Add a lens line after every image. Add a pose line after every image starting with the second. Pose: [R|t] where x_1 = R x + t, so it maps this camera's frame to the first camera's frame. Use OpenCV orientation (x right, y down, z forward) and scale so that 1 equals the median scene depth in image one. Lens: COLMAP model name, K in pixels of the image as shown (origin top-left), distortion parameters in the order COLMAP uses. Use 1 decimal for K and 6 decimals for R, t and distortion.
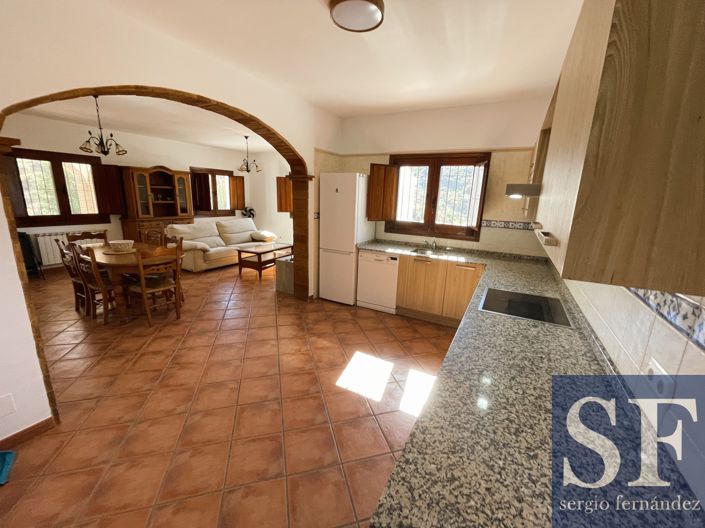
lens RADIAL K [[287.5, 0, 353.5], [0, 287.5, 259.5], [0, 0, 1]] dist [-0.000487, 0.002299]
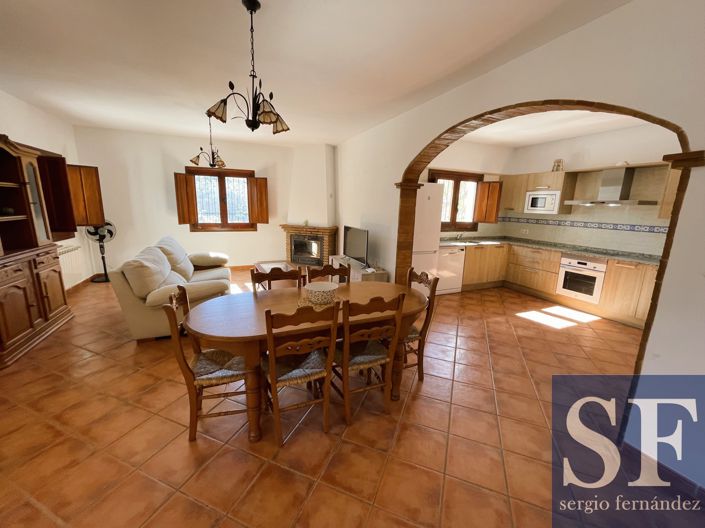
lens RADIAL K [[287.5, 0, 351.5], [0, 287.5, 262.2], [0, 0, 1]] dist [-0.000487, 0.002299]
pose [[0.605857, -0.173674, 0.776386, -0.893405], [0.167585, 0.981845, 0.088858, -0.111552], [-0.777722, 0.076276, 0.623963, 0.422959]]
